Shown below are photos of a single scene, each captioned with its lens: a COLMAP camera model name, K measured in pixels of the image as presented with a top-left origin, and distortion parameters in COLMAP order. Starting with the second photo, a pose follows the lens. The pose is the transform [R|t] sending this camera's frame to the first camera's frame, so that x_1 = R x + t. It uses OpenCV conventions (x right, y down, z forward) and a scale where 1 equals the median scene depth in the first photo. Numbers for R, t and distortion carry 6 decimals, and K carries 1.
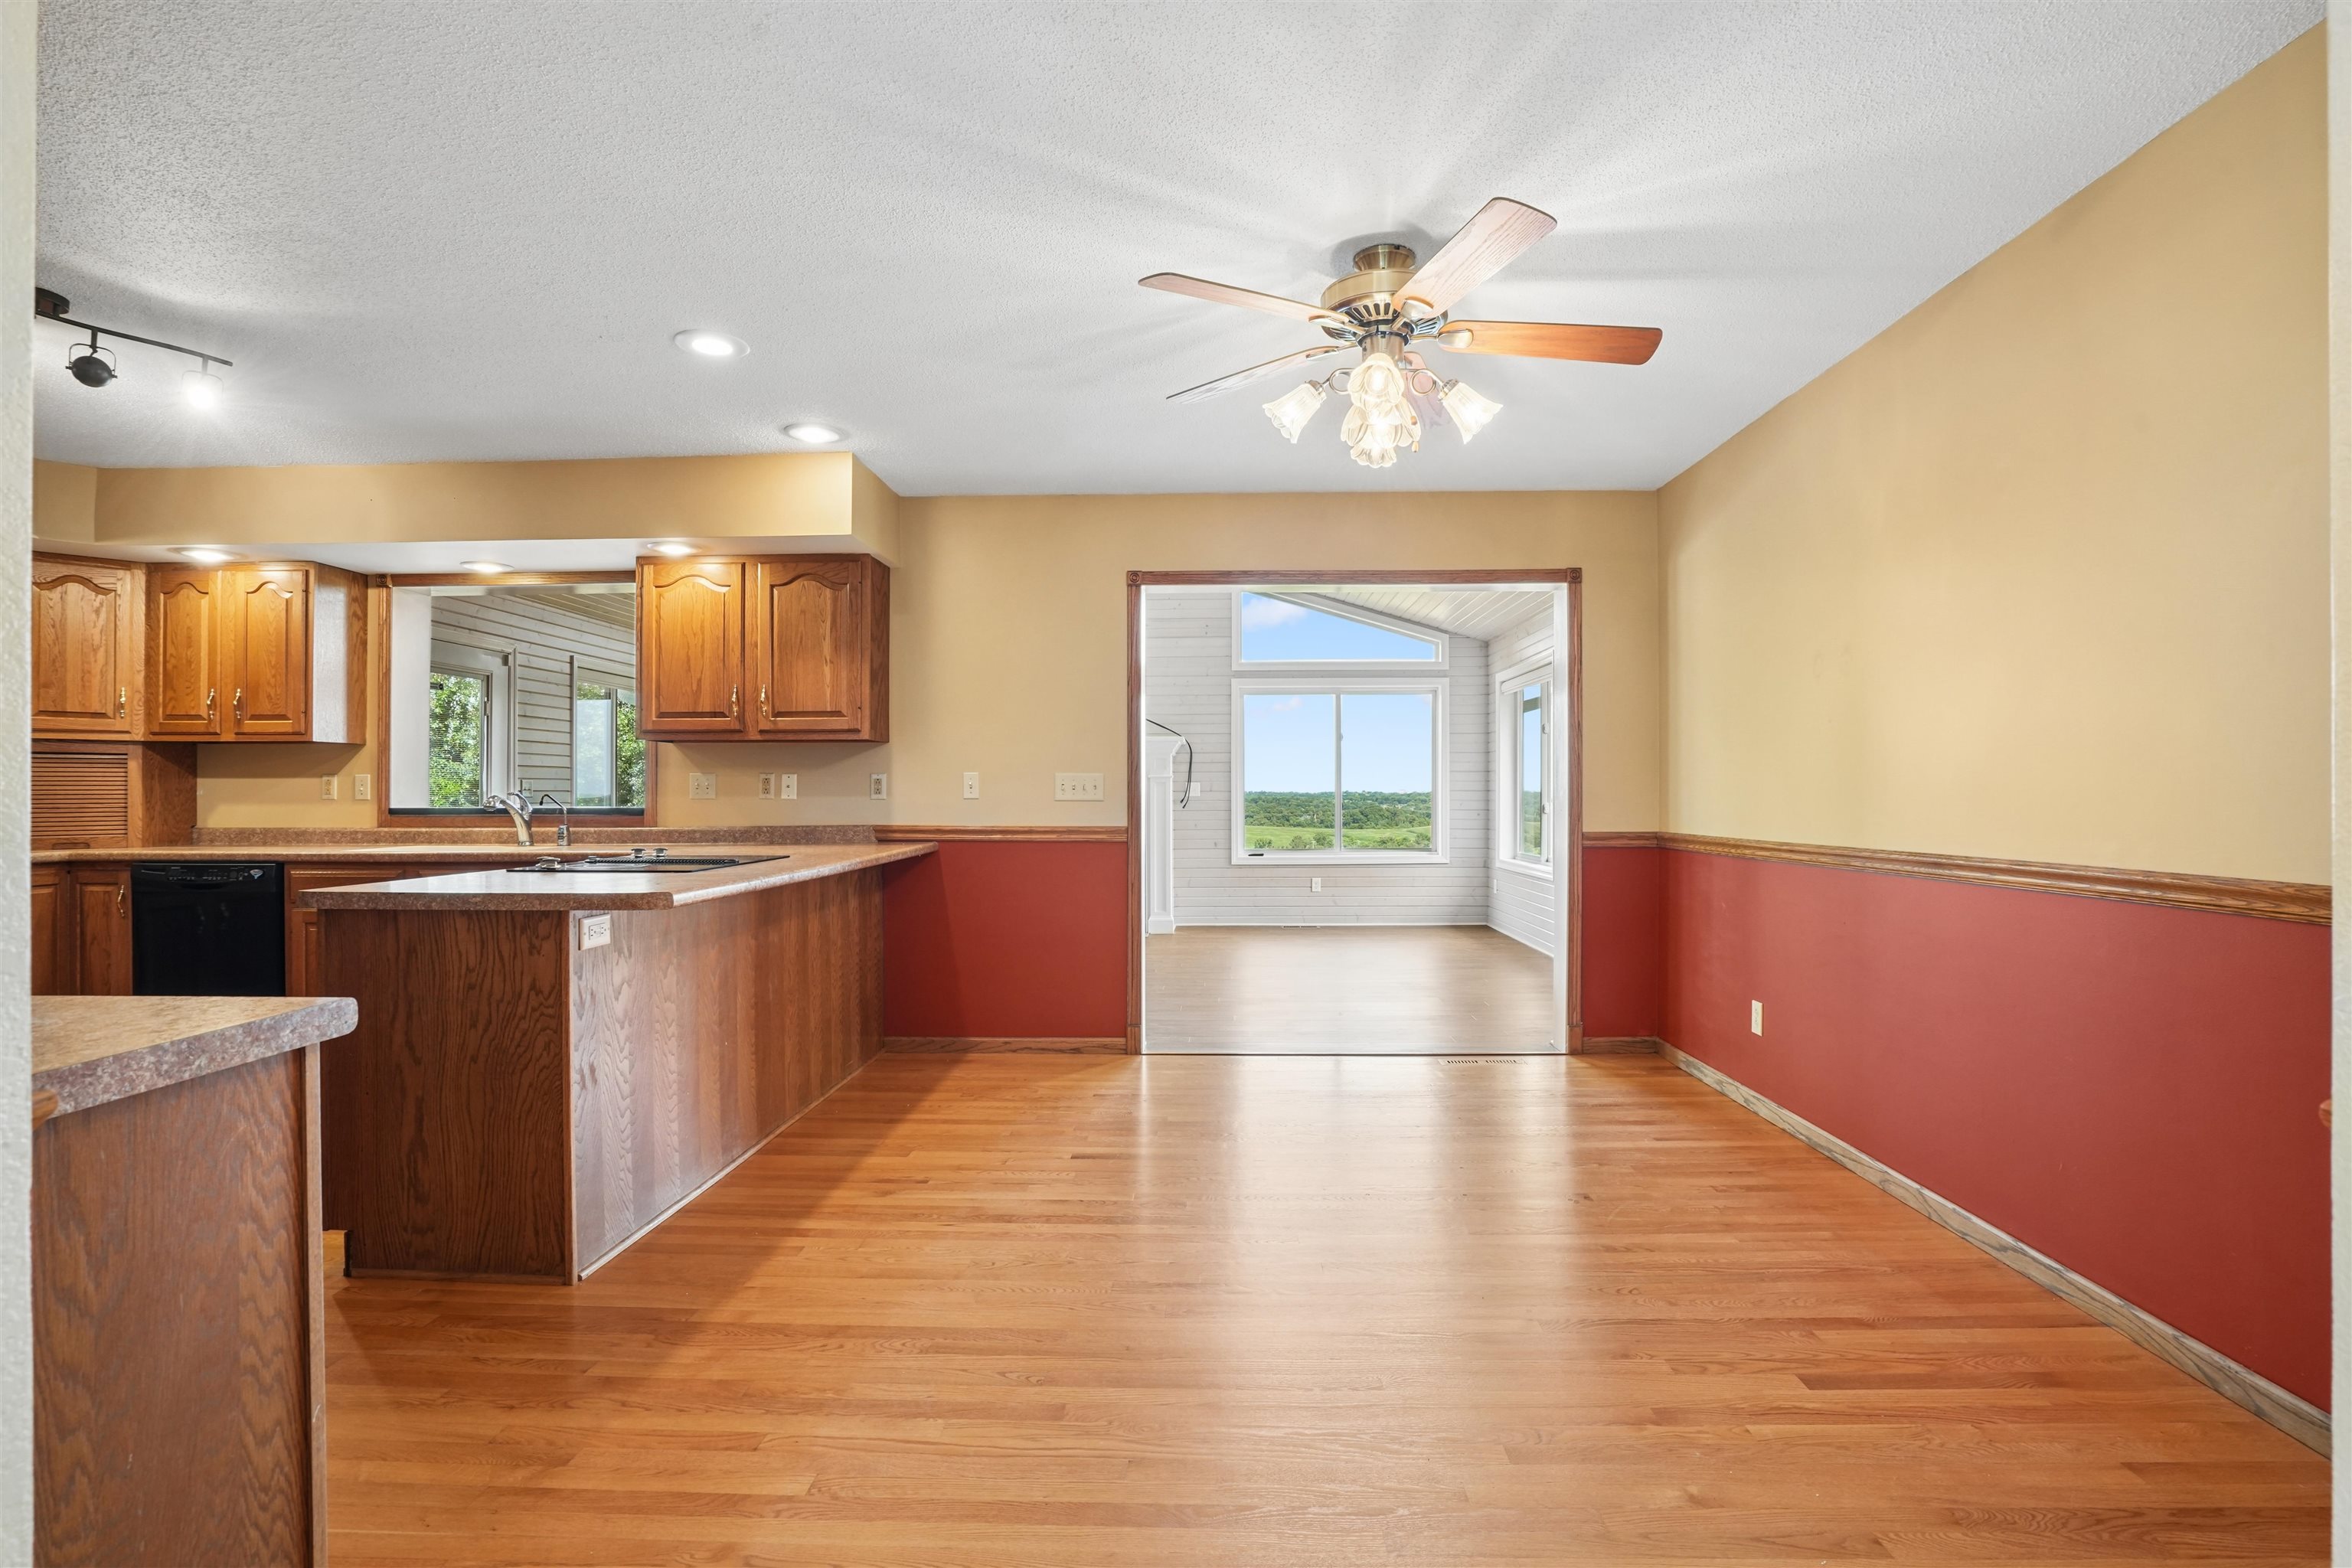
lens RADIAL K [[1088.3, 0, 1181.8], [0, 1088.3, 786.6], [0, 0, 1]] dist [-0.054494, 0.019113]
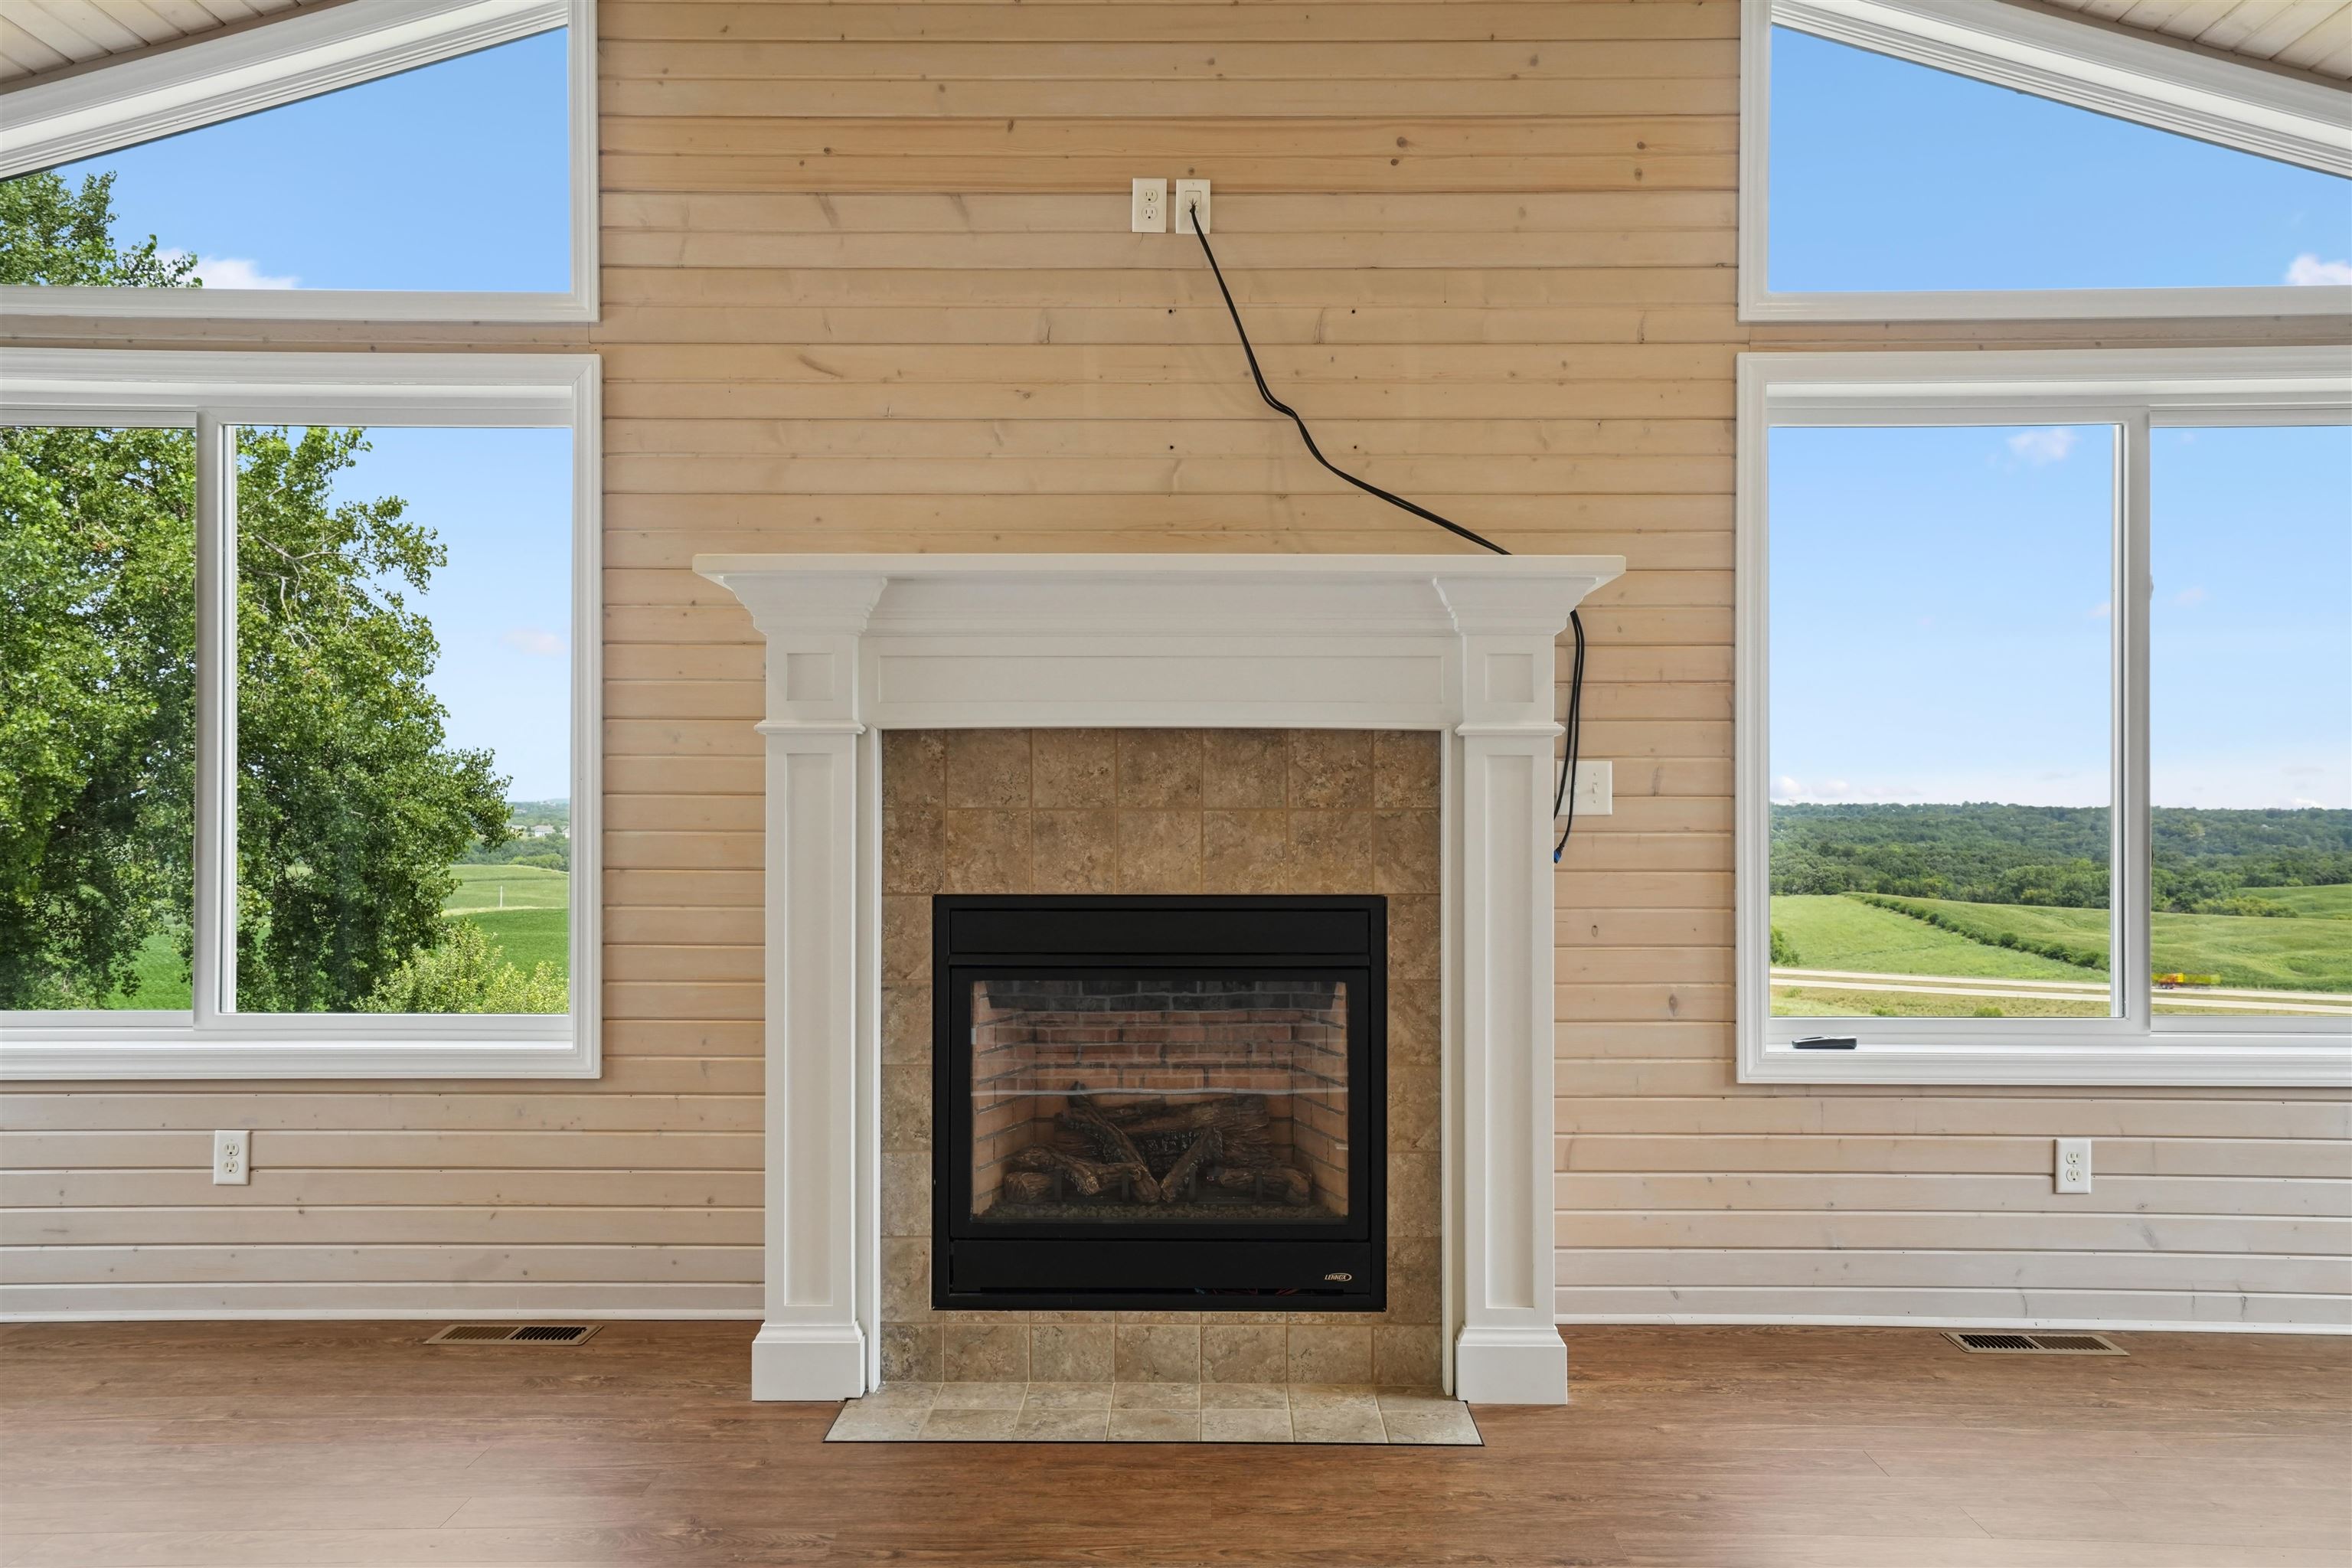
lens RADIAL K [[1831.4, 0, 1176.0], [0, 1831.4, 784.0], [0, 0, 1]] dist [0.029671, 0.005719]
pose [[0.999611, 0.004213, 0.027559, -0.199938], [-0.004192, 0.999991, -0.000831, 0.005215], [-0.027562, 0.000716, 0.999620, 1.167537]]
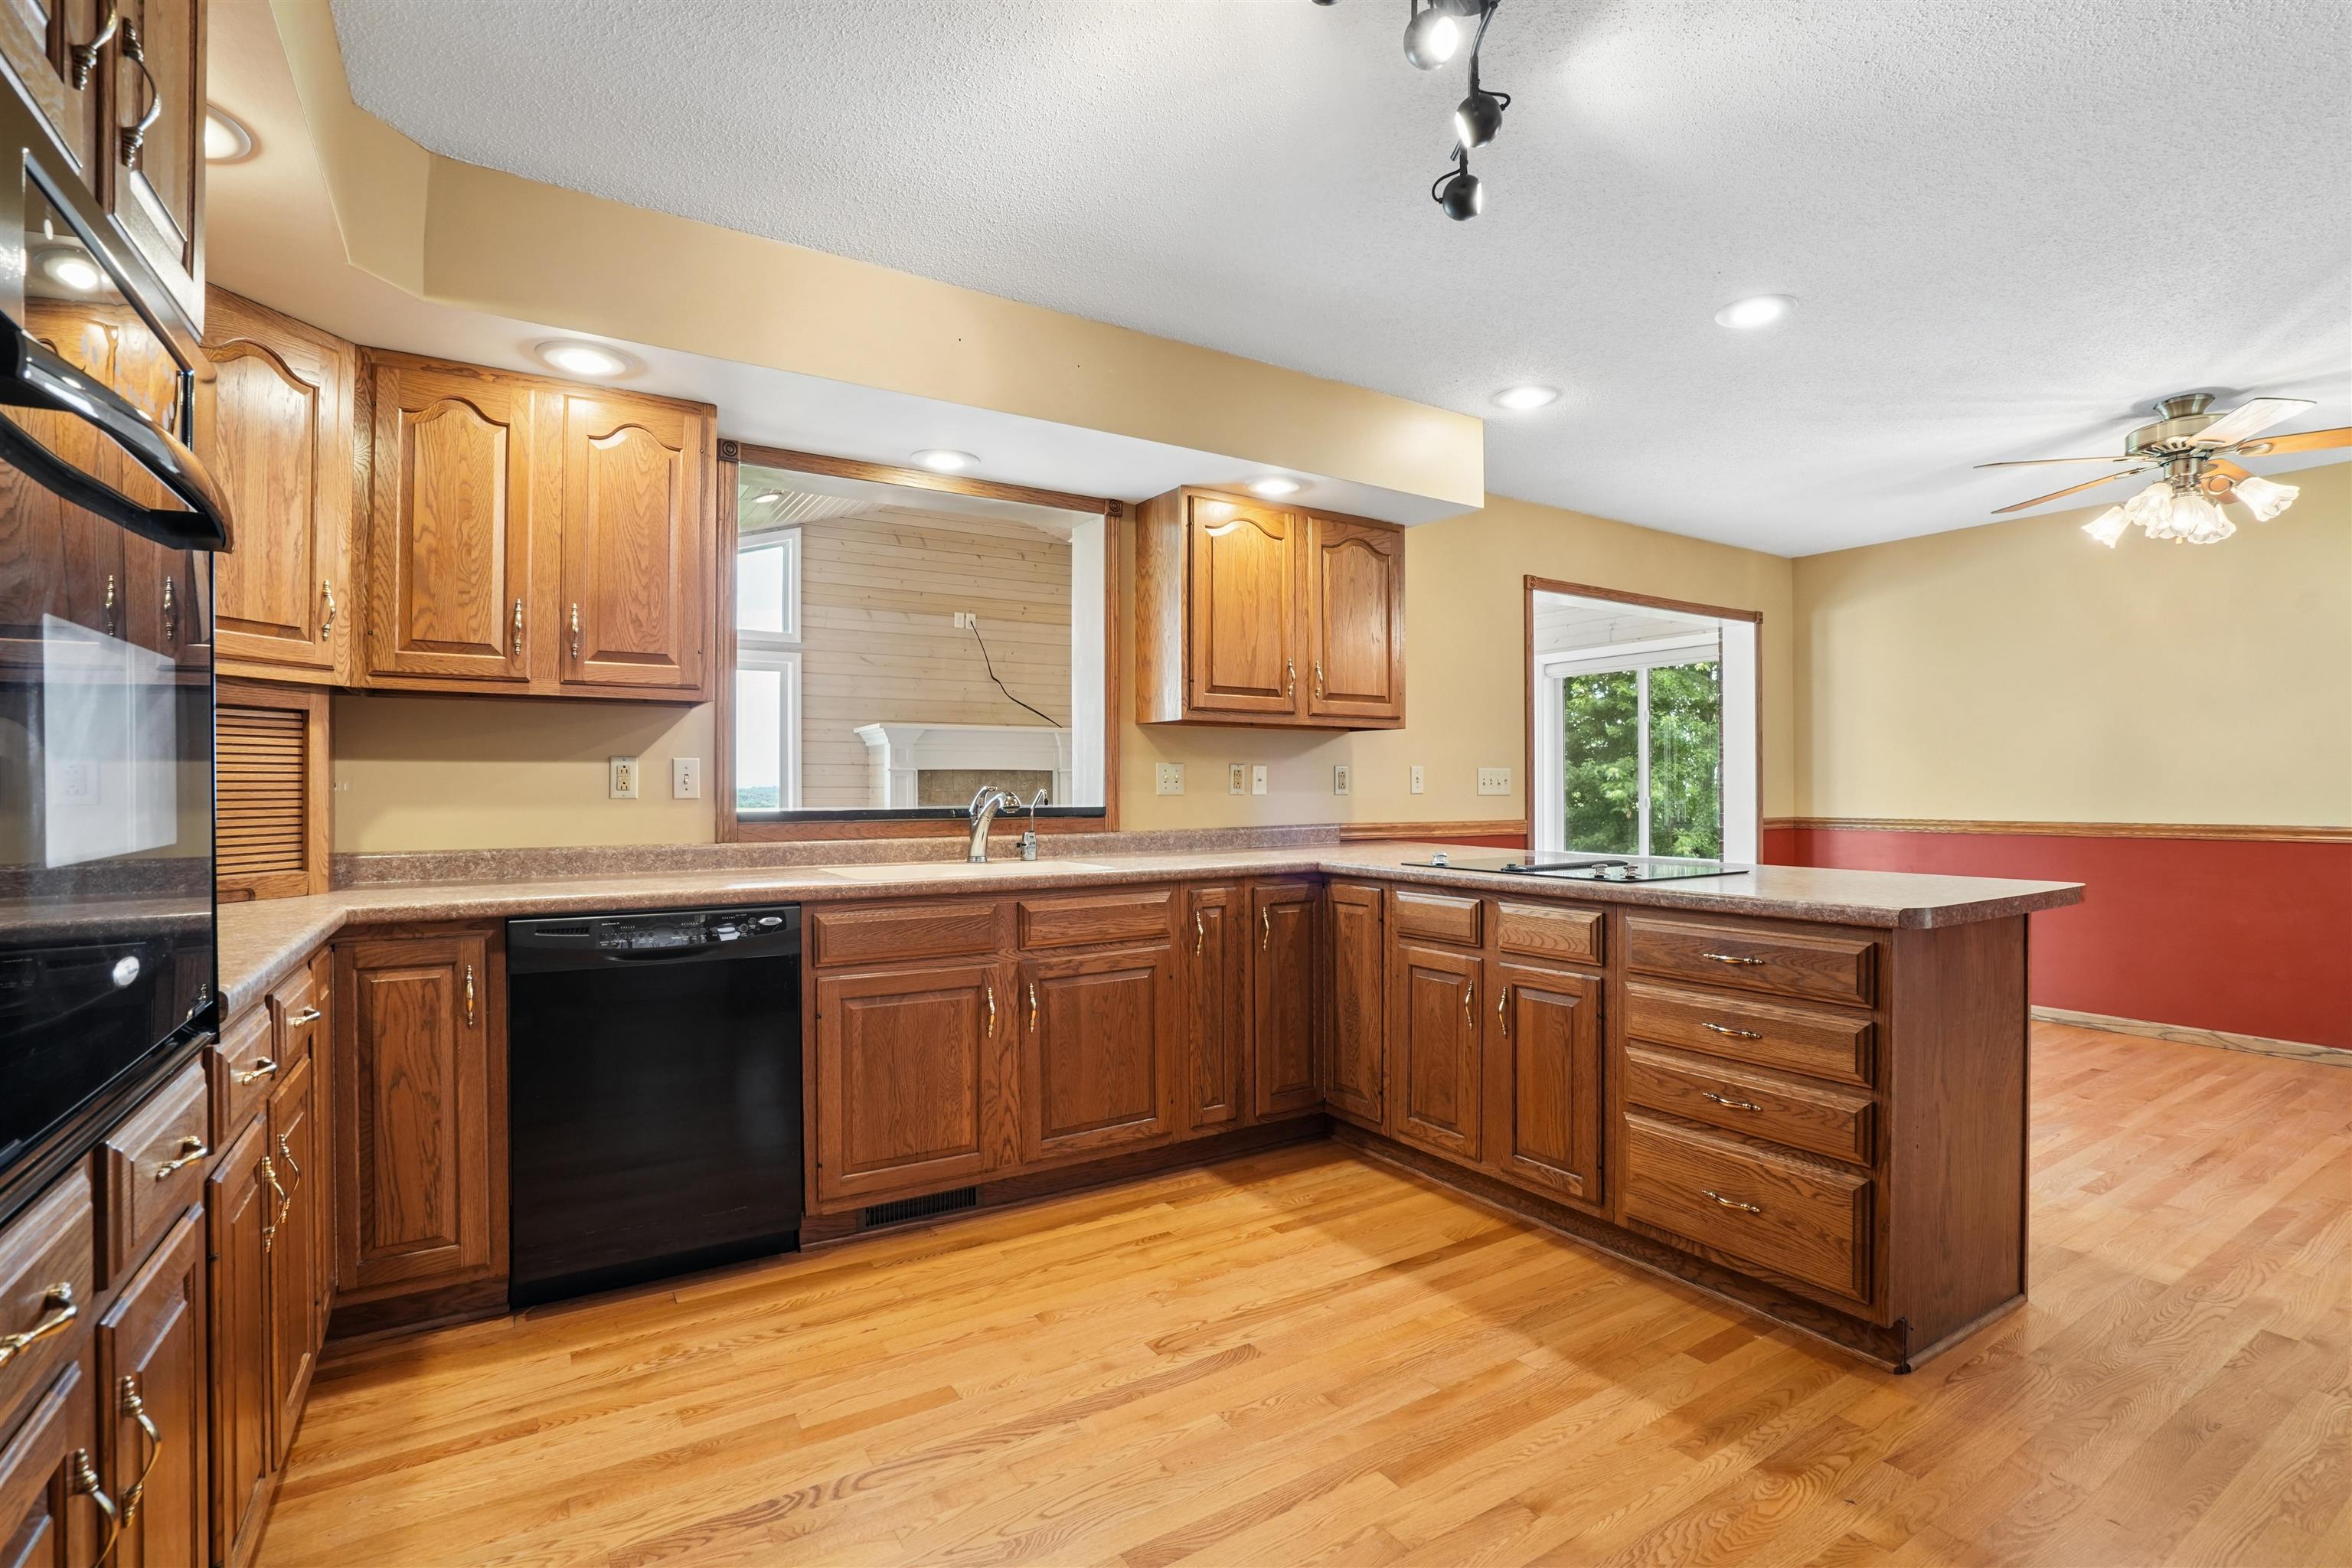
lens RADIAL K [[1078.5, 0, 1162.7], [0, 1078.5, 790.0], [0, 0, 1]] dist [-0.029299, 0.000603]
pose [[0.832383, -0.001272, 0.554200, -0.916718], [-0.002318, 0.999981, 0.005778, 0.003177], [-0.554196, -0.006094, 0.832364, 0.336799]]
